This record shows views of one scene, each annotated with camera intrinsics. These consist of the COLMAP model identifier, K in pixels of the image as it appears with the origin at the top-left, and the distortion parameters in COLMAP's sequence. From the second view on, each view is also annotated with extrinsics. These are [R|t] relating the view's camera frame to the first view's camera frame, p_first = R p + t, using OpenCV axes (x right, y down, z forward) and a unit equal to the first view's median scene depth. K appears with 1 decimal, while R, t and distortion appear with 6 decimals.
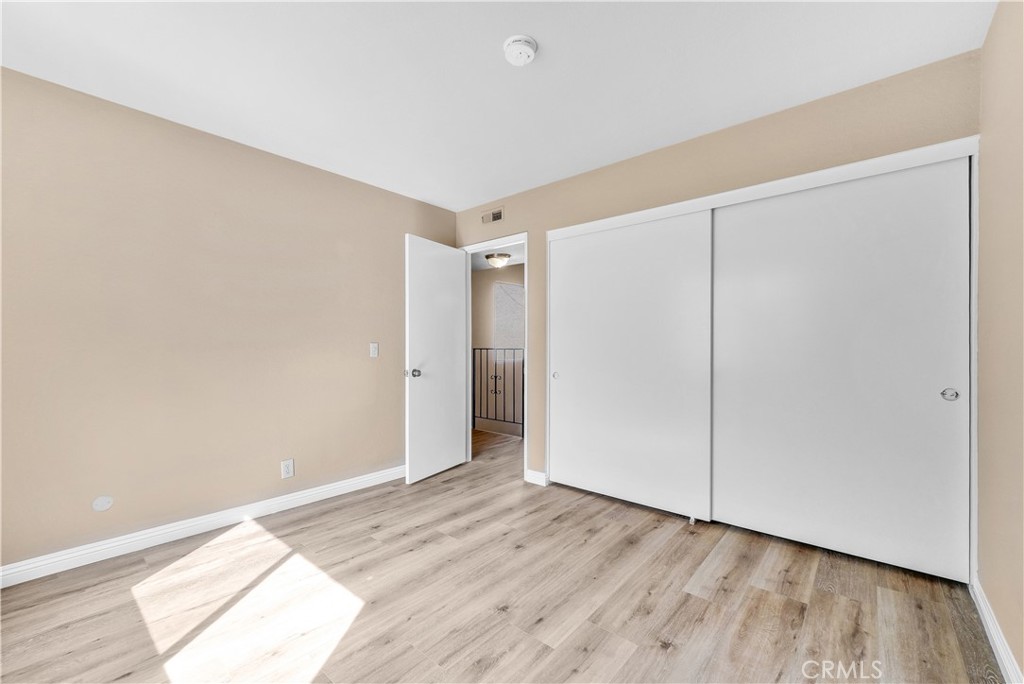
lens RADIAL K [[418.9, 0, 511.7], [0, 418.9, 343.8], [0, 0, 1]] dist [-0.000814, -0.001667]
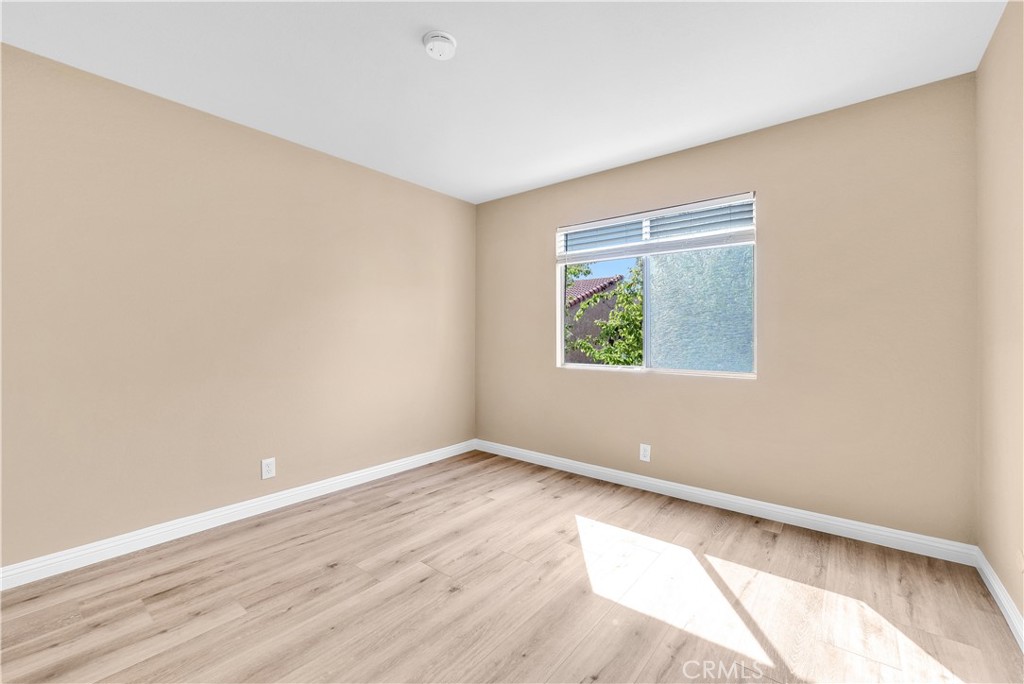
lens RADIAL K [[418.9, 0, 512.6], [0, 418.9, 340.1], [0, 0, 1]] dist [-0.000814, -0.001667]
pose [[-0.999618, 0.000314, -0.027633, -0.129534], [0.000256, 0.999998, 0.002104, 0.015511], [0.027633, 0.002096, -0.999616, 1.949892]]
